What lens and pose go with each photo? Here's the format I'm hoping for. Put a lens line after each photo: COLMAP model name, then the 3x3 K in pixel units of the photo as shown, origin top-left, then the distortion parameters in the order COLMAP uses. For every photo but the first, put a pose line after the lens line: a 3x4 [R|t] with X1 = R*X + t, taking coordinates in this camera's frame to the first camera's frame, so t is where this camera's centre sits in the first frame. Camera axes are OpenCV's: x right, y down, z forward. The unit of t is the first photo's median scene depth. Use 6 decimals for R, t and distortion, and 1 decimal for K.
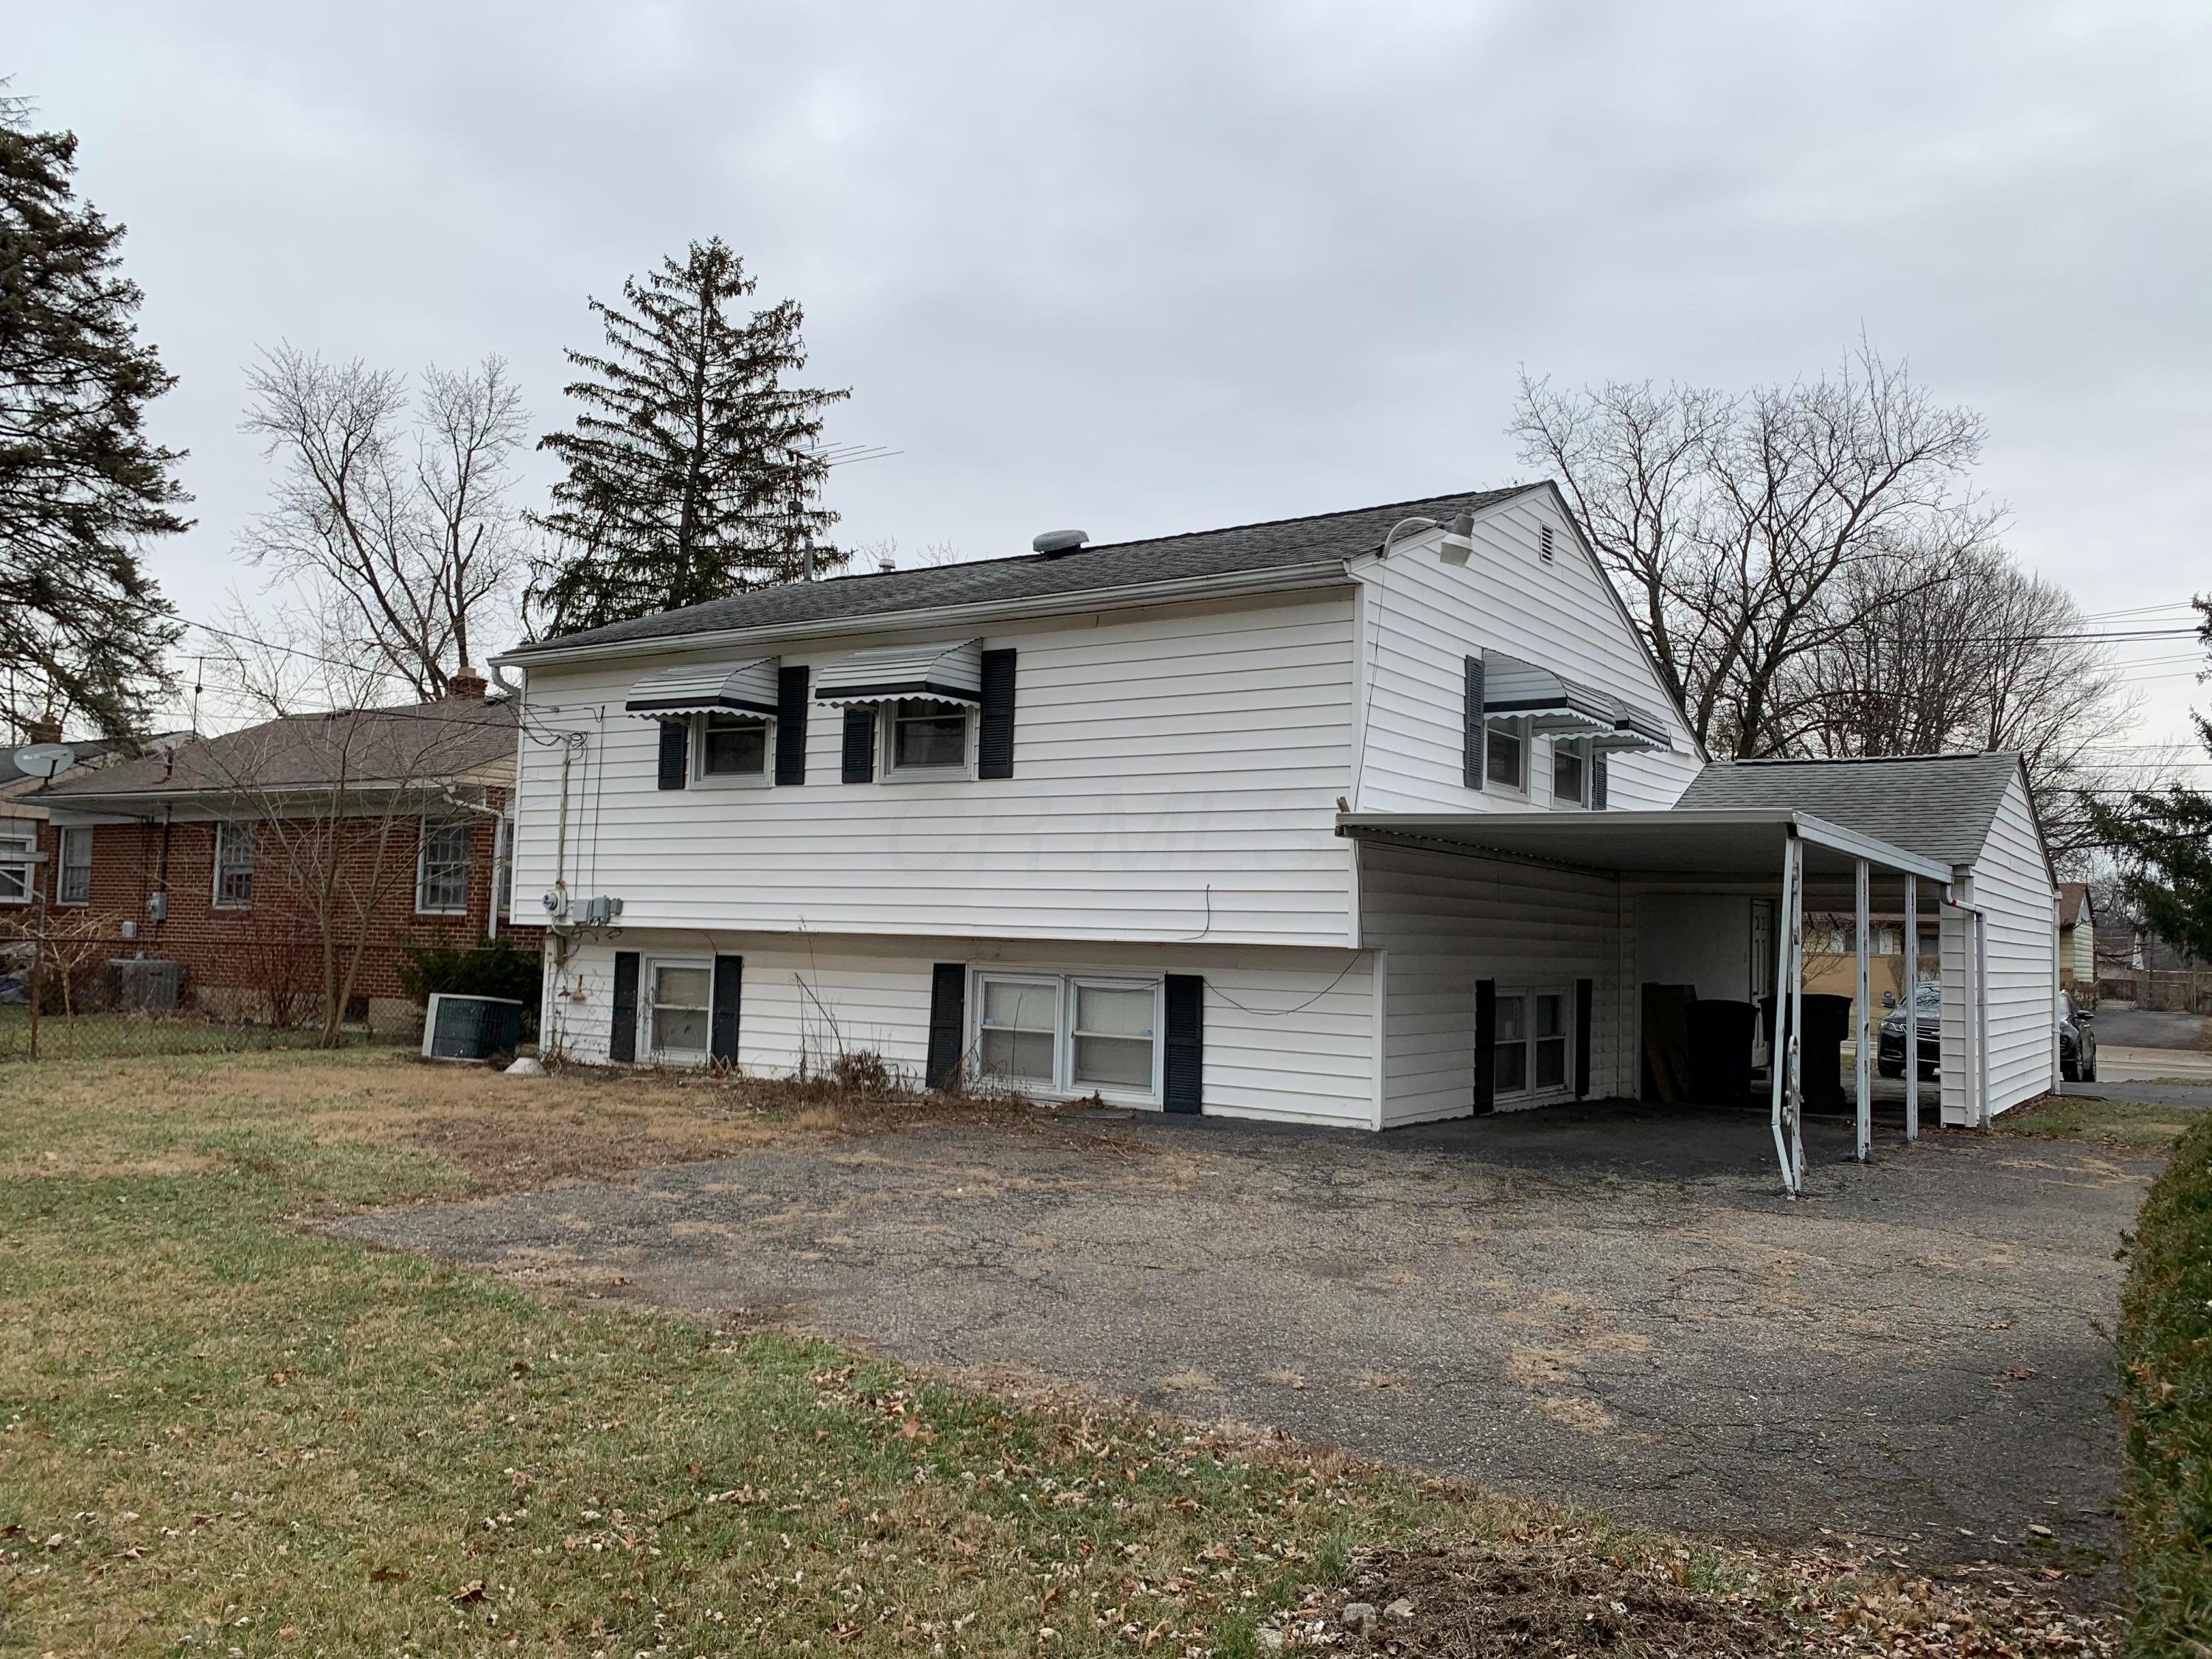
lens RADIAL K [[1655.2, 0, 1092.6], [0, 1655.2, 809.2], [0, 0, 1]] dist [0.065190, -0.100531]
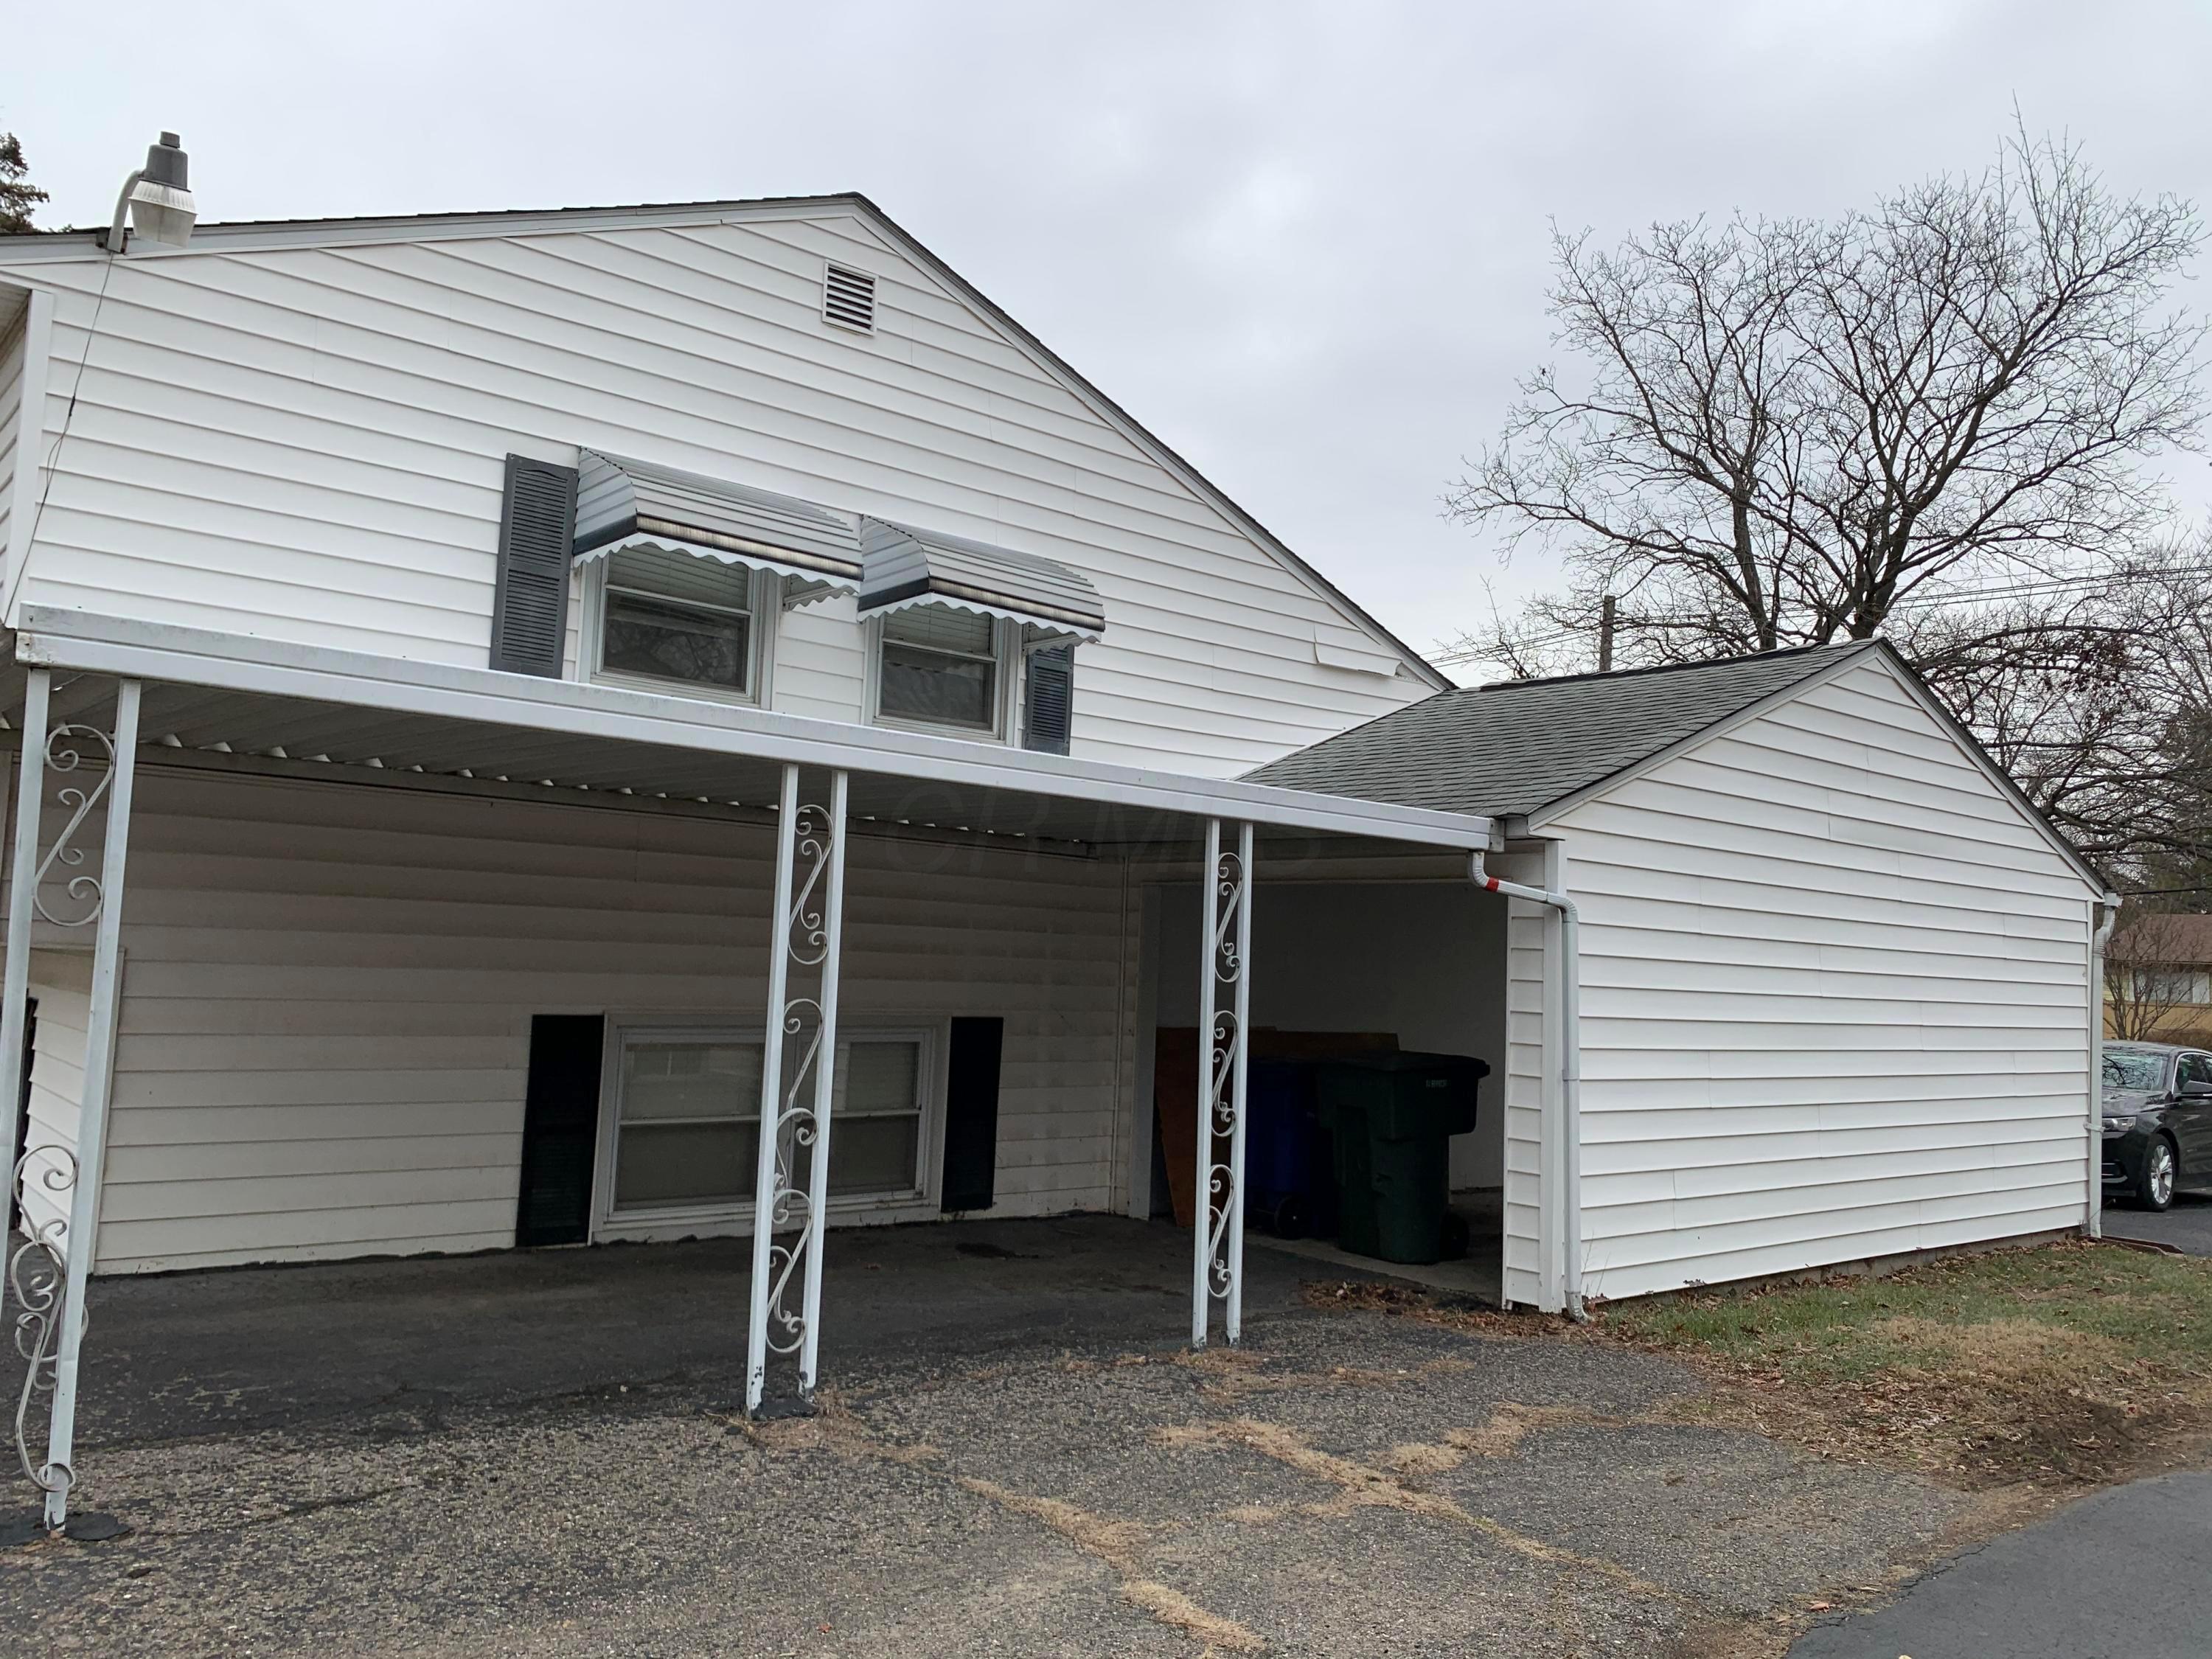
lens RADIAL K [[1655.2, 0, 1092.6], [0, 1655.2, 809.2], [0, 0, 1]] dist [0.065190, -0.100531]
pose [[0.964712, -0.011764, -0.263046, 0.573756], [0.005285, 0.999665, -0.025326, 0.047795], [0.263256, 0.023042, 0.964451, 0.489613]]
